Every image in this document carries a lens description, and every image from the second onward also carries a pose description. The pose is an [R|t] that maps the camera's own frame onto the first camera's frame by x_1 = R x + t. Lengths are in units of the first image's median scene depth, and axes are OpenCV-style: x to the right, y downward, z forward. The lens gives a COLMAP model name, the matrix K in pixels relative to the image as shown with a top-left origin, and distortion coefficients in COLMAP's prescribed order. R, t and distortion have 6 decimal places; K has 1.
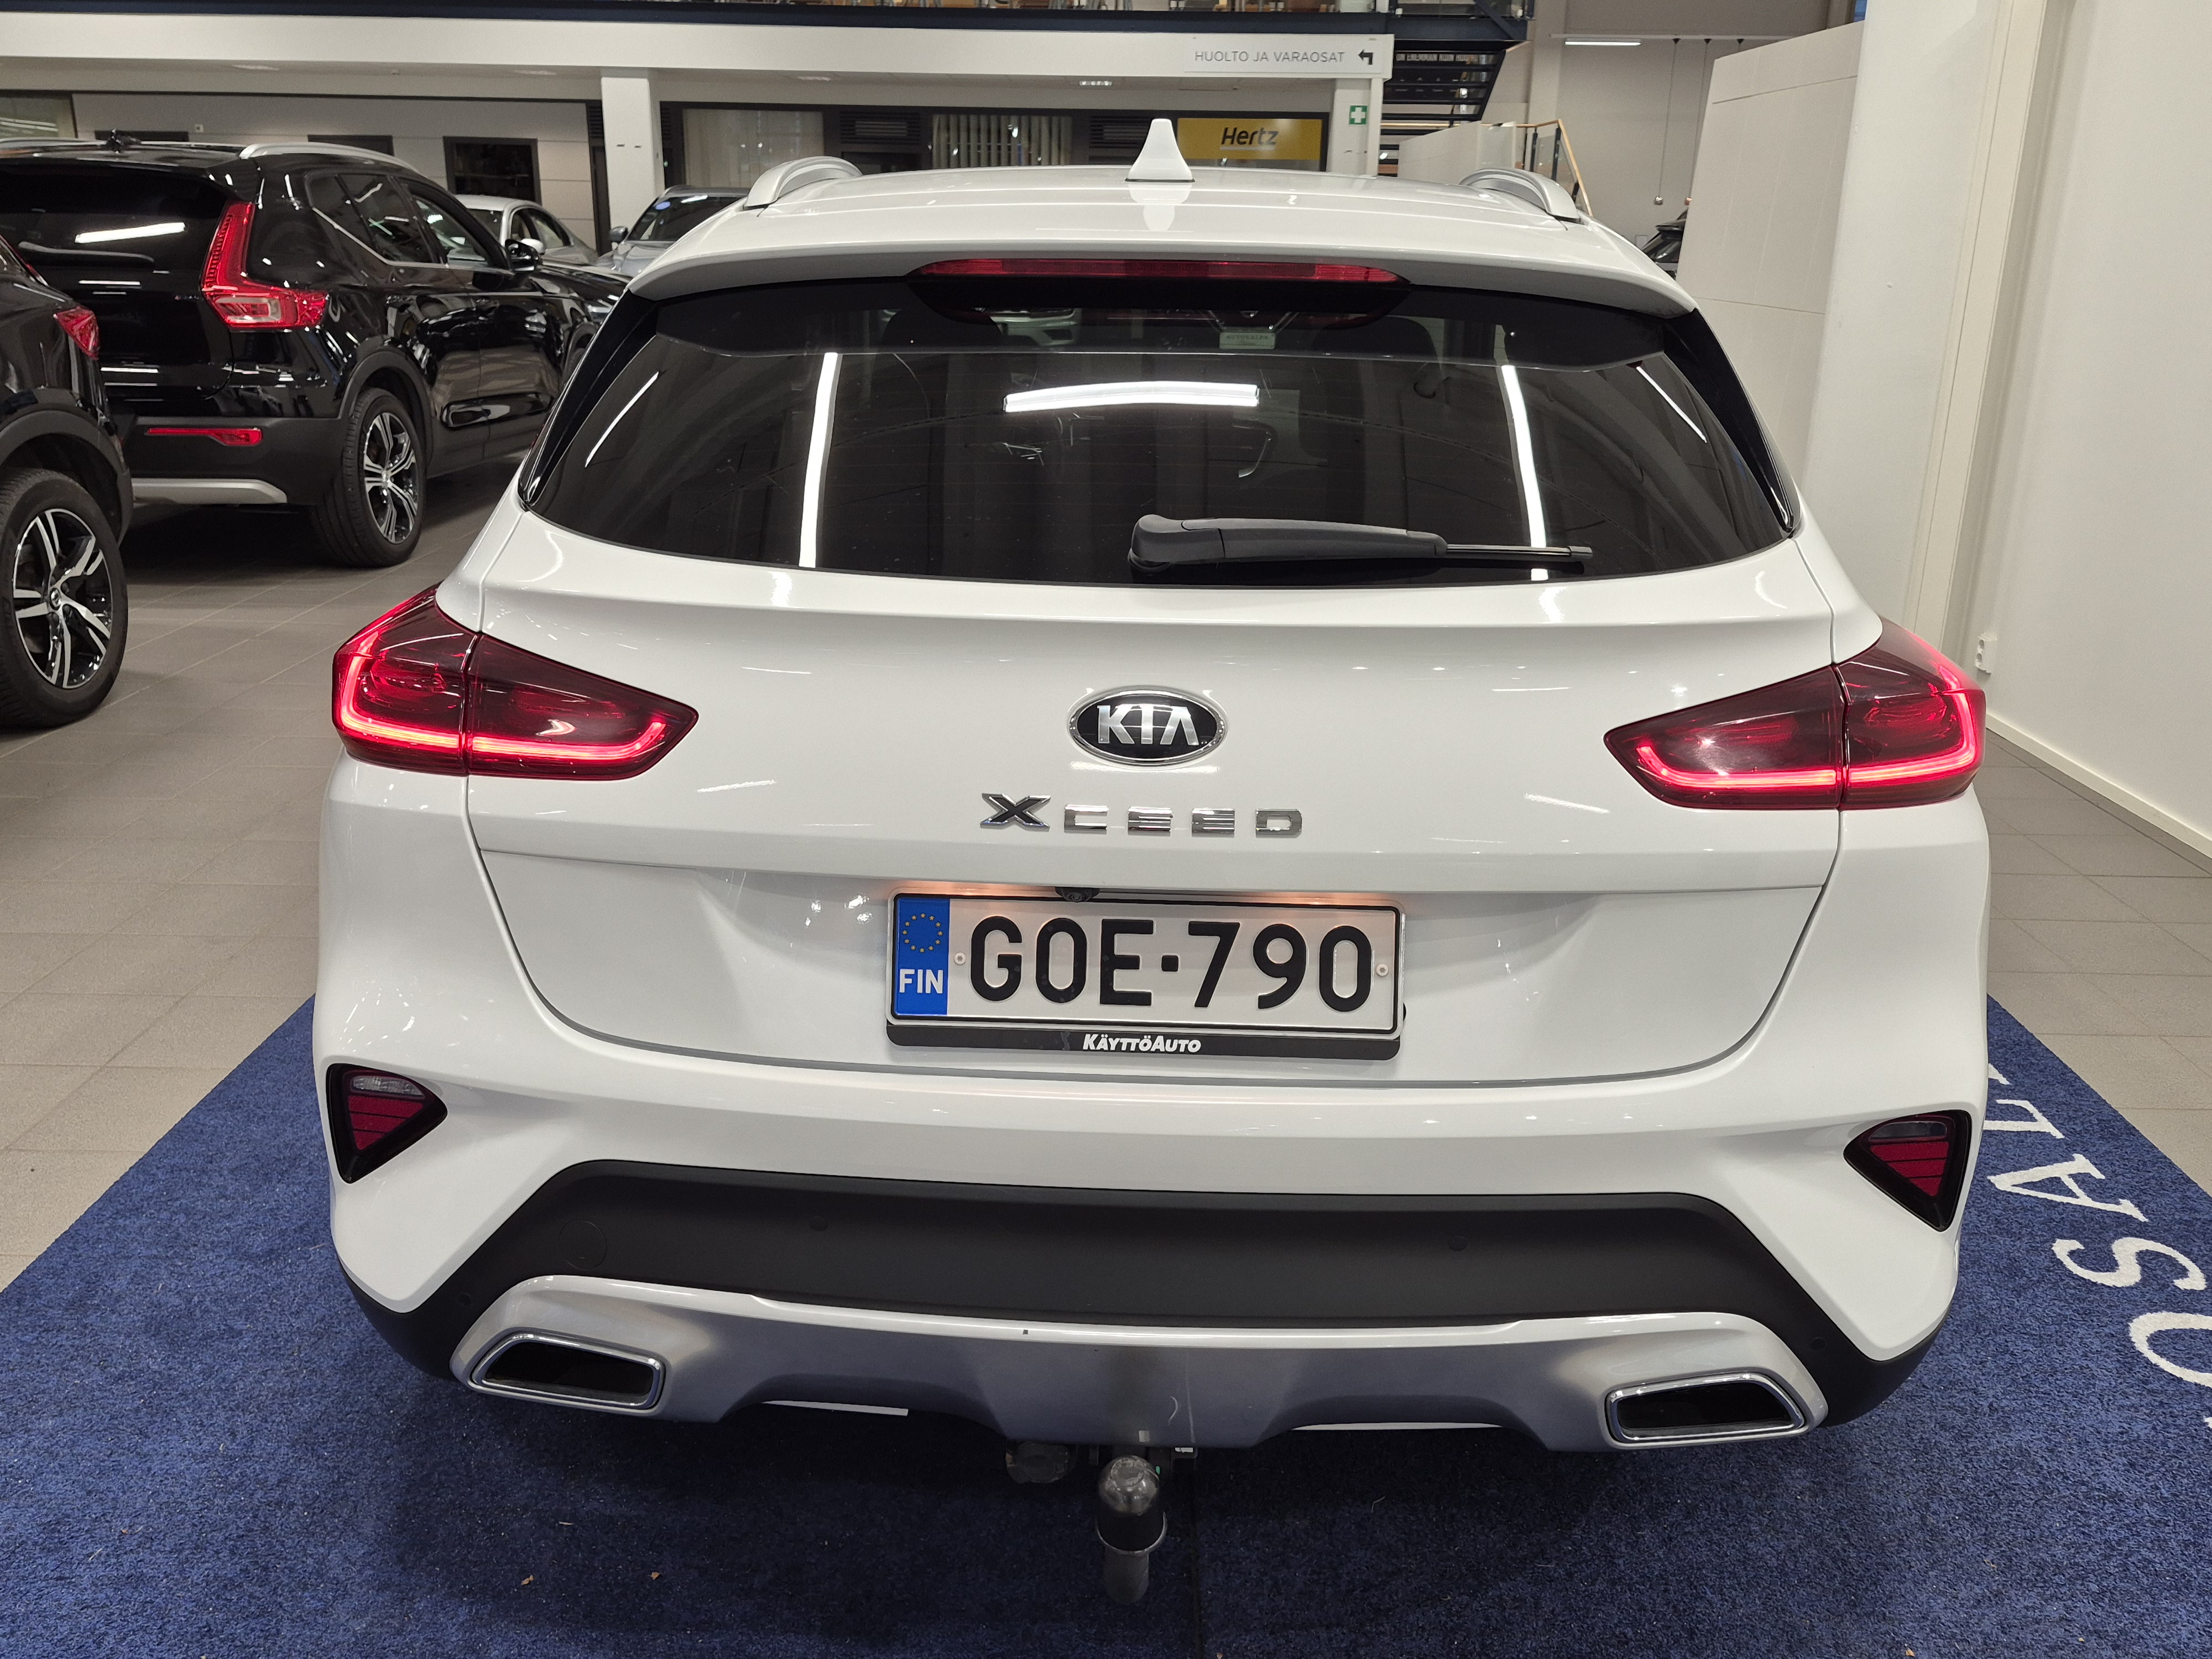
lens RADIAL K [[1854.4, 0, 1082.3], [0, 1854.4, 824.1], [0, 0, 1]] dist [0.106713, -0.152893]
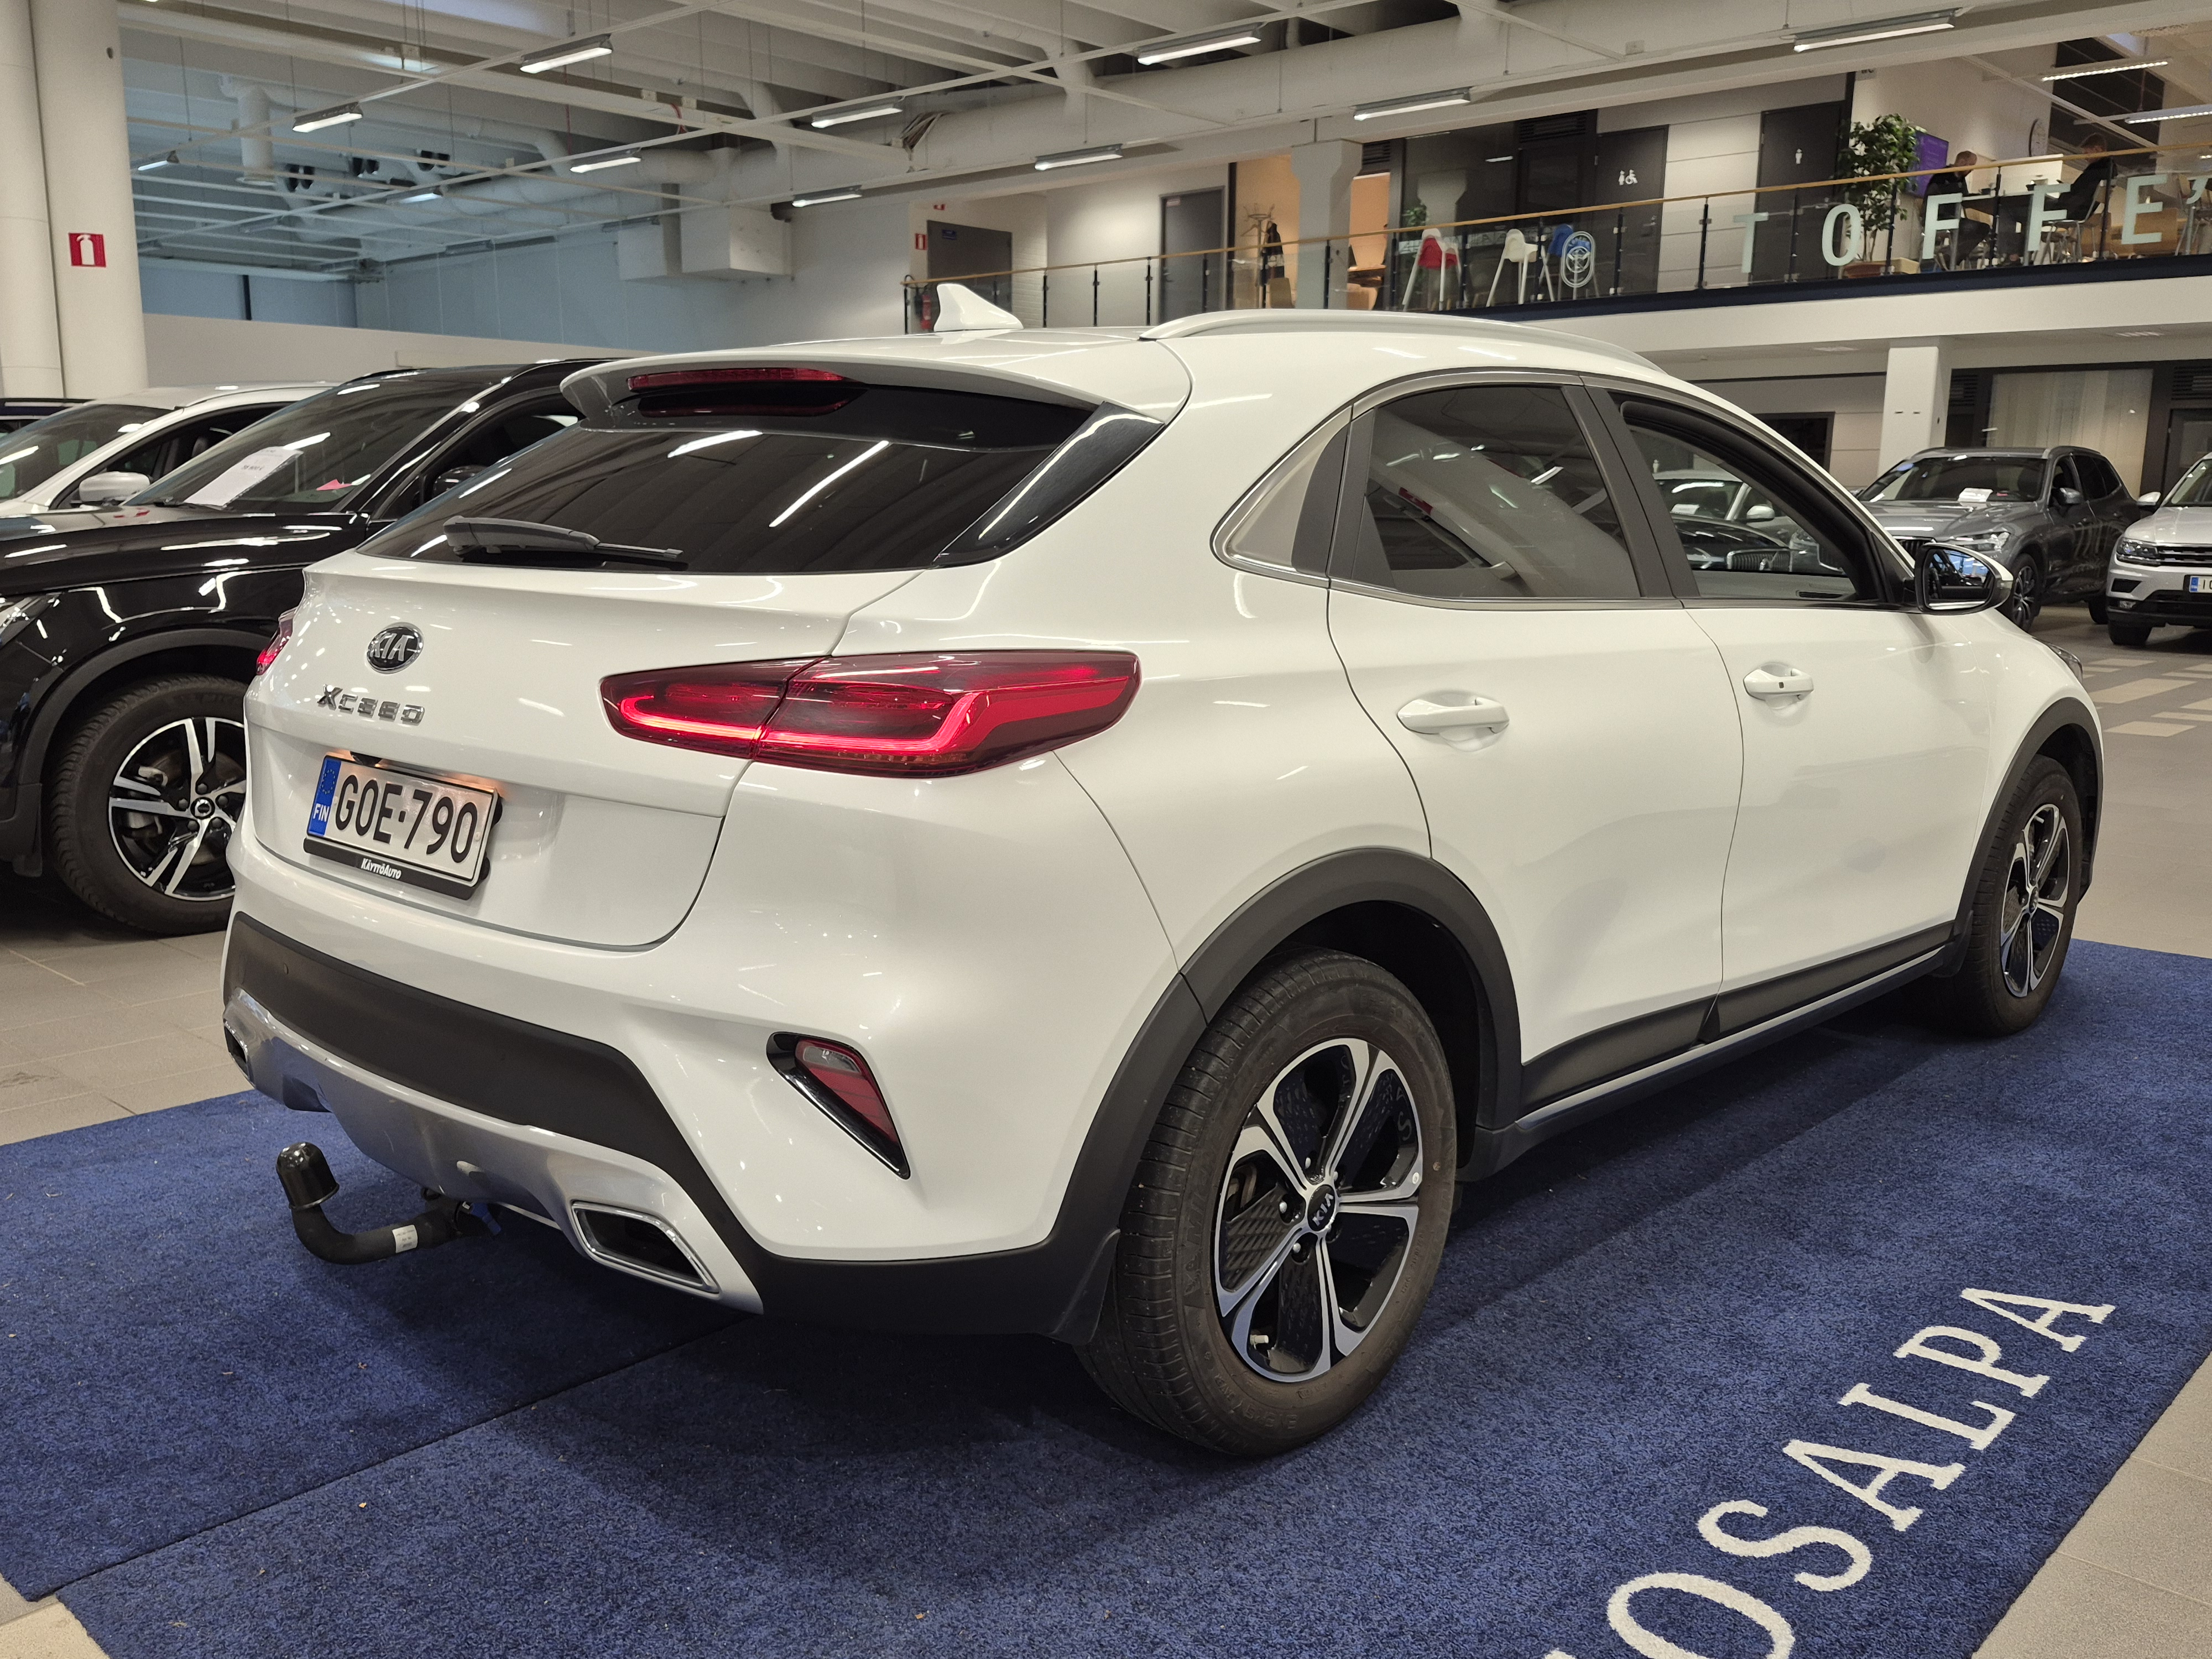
lens RADIAL K [[1854.4, 0, 1082.3], [0, 1854.4, 824.1], [0, 0, 1]] dist [0.106713, -0.152893]
pose [[0.756941, 0.110098, -0.644141, 1.381725], [-0.200162, 0.977389, -0.068157, 0.074156], [0.622073, 0.180523, 0.761864, 0.218969]]
